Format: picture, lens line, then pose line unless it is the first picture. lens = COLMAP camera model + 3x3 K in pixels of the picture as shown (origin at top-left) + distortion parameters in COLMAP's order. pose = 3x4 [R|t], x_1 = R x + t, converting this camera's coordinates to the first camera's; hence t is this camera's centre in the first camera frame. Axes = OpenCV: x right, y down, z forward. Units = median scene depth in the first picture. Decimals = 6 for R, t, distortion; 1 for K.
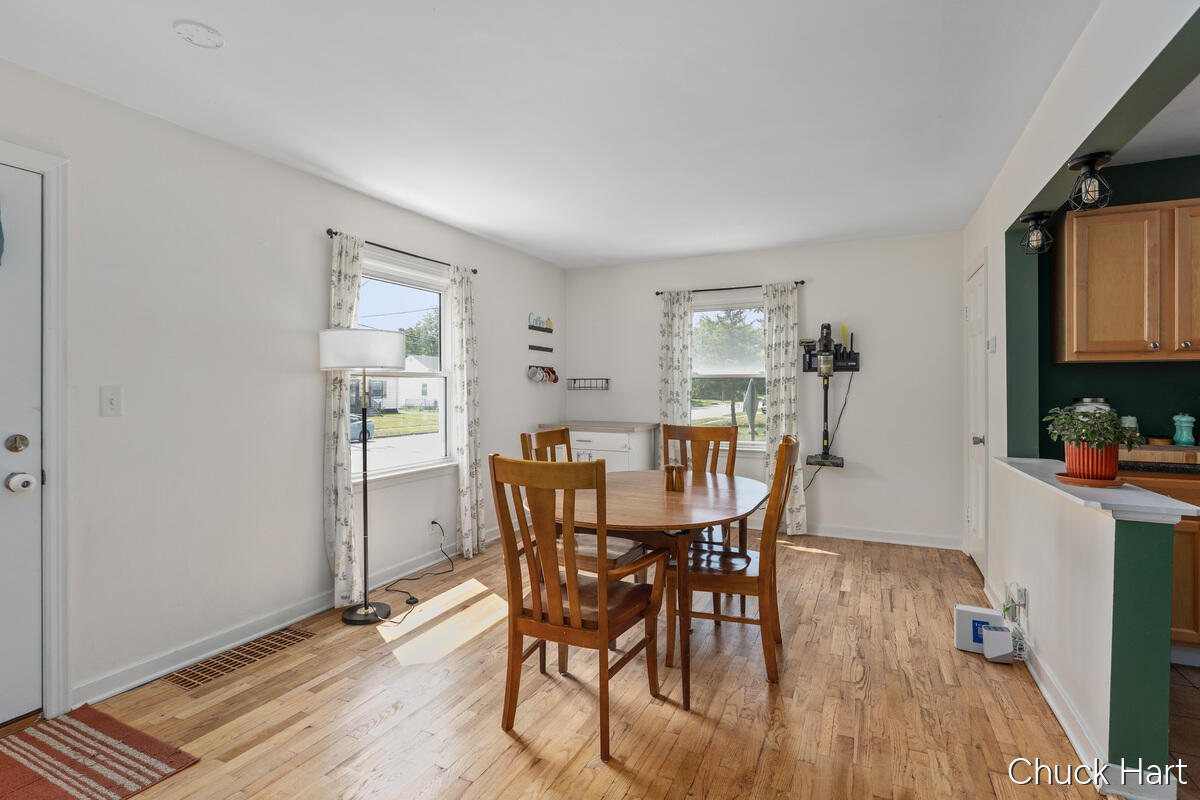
lens RADIAL K [[574.7, 0, 596.0], [0, 574.7, 393.2], [0, 0, 1]] dist [0.001460, 0.000136]
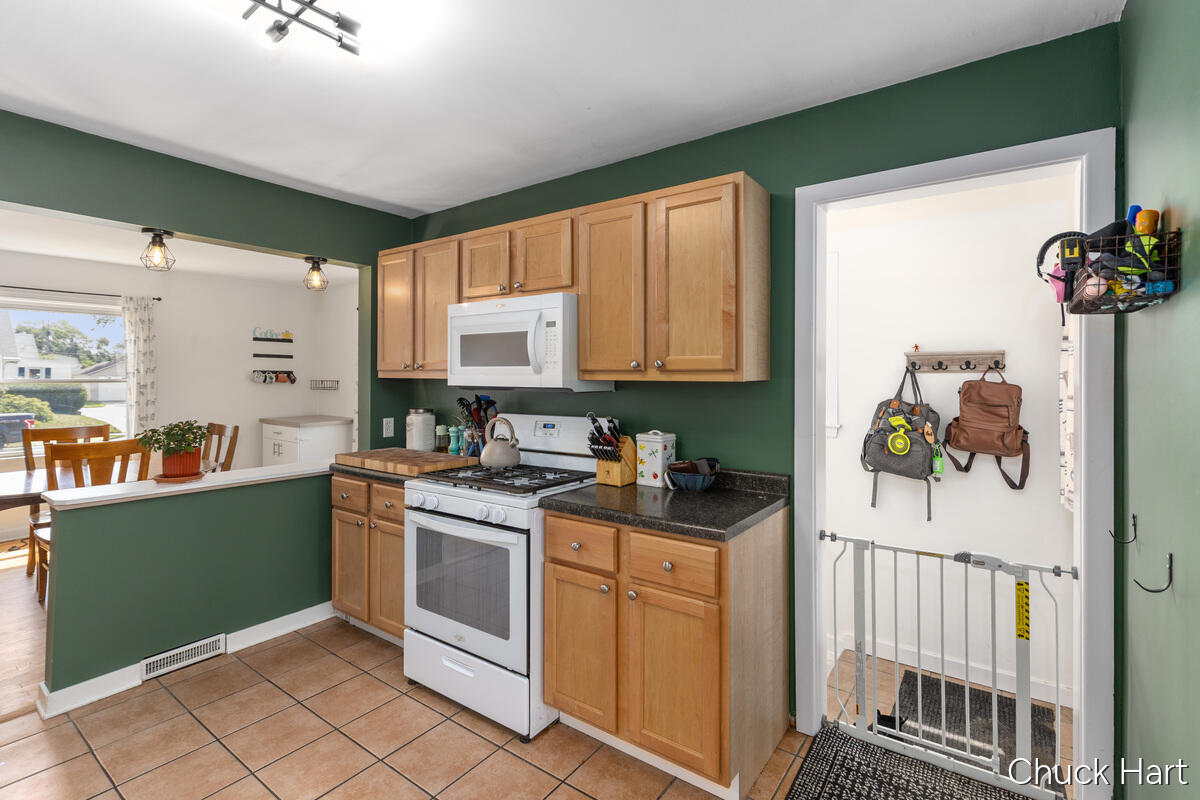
lens RADIAL K [[549.1, 0, 602.1], [0, 549.1, 373.3], [0, 0, 1]] dist [-0.000822, 0.001061]
pose [[0.985658, 0.004435, -0.168696, 0.995170], [-0.006720, 0.999893, -0.012978, -0.037567], [0.168621, 0.013926, 0.985583, -0.042321]]
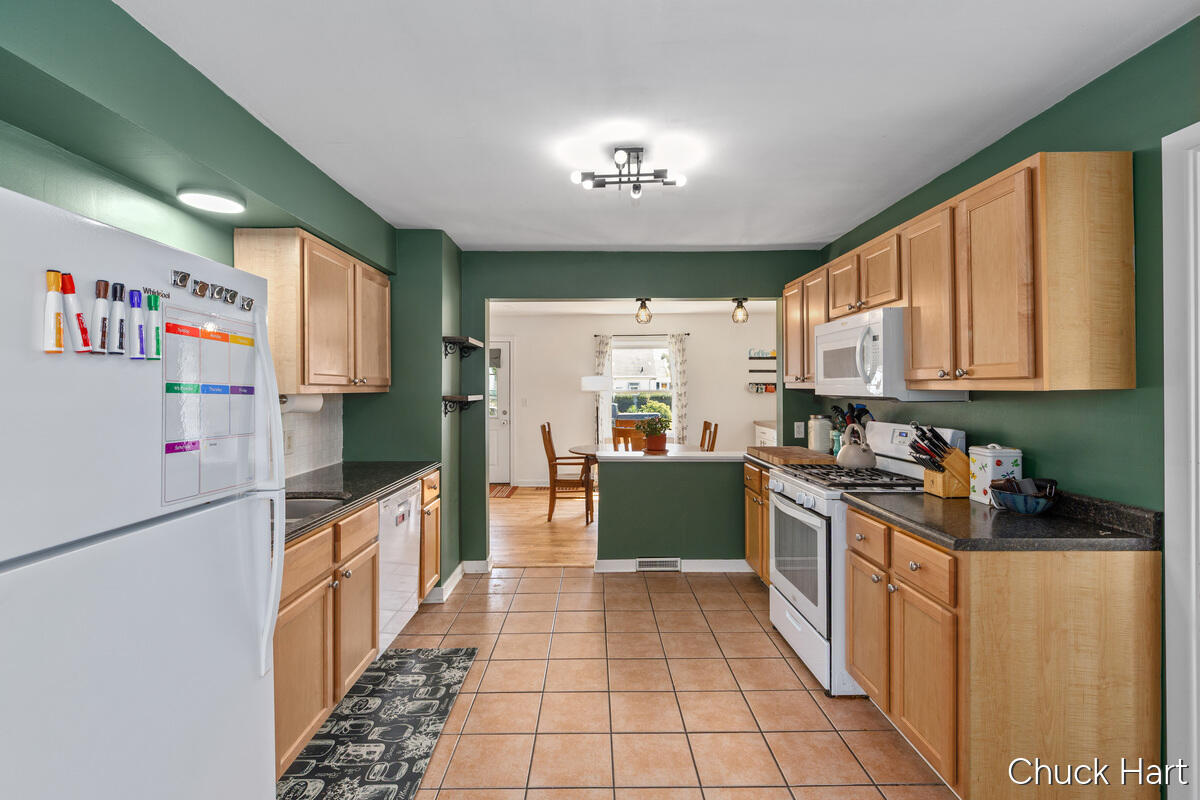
lens RADIAL K [[549.1, 0, 602.3], [0, 549.1, 387.3], [0, 0, 1]] dist [-0.000822, 0.001061]
pose [[0.452883, -0.000191, -0.891570, 1.257837], [-0.003374, 0.999992, -0.001928, -0.038169], [0.891563, 0.003882, 0.452879, -0.042364]]
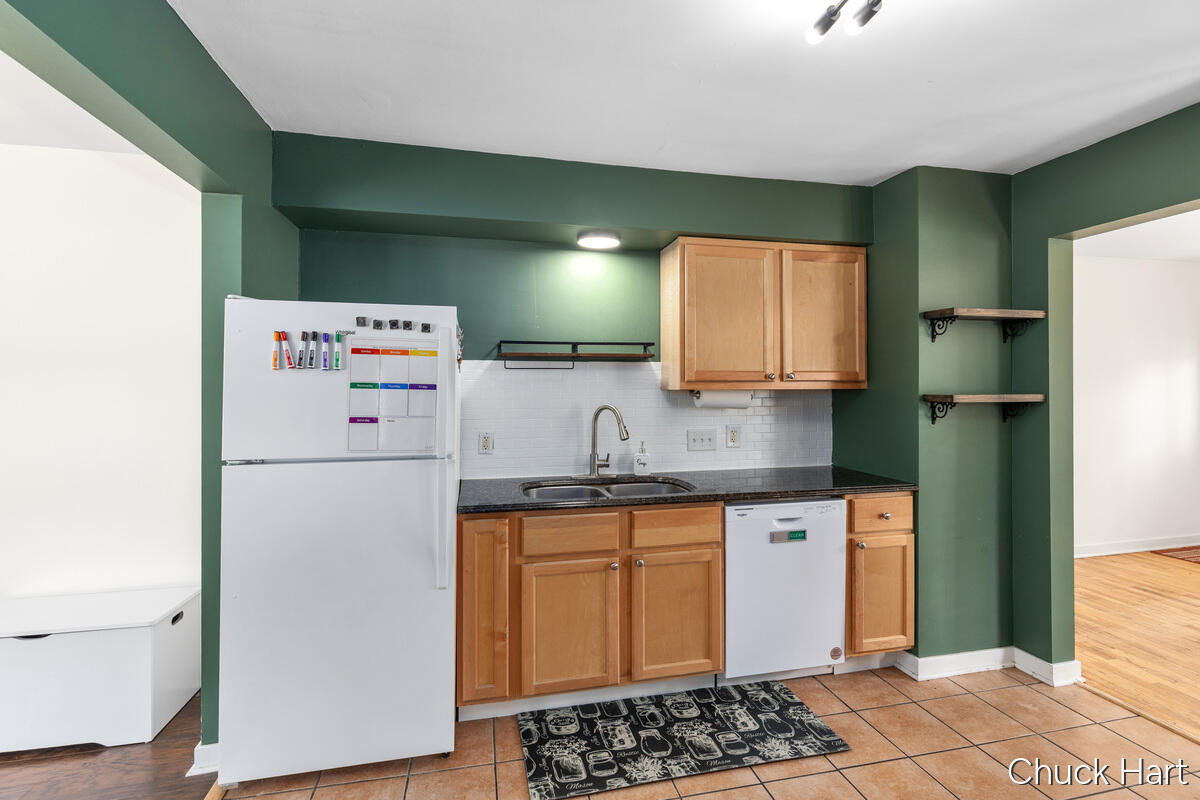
lens RADIAL K [[549.1, 0, 593.2], [0, 549.1, 378.8], [0, 0, 1]] dist [-0.000822, 0.001061]
pose [[-0.780586, -0.003045, -0.625041, 1.056966], [0.001777, 0.999973, -0.007090, -0.039603], [0.625046, -0.006645, -0.780560, 0.382643]]
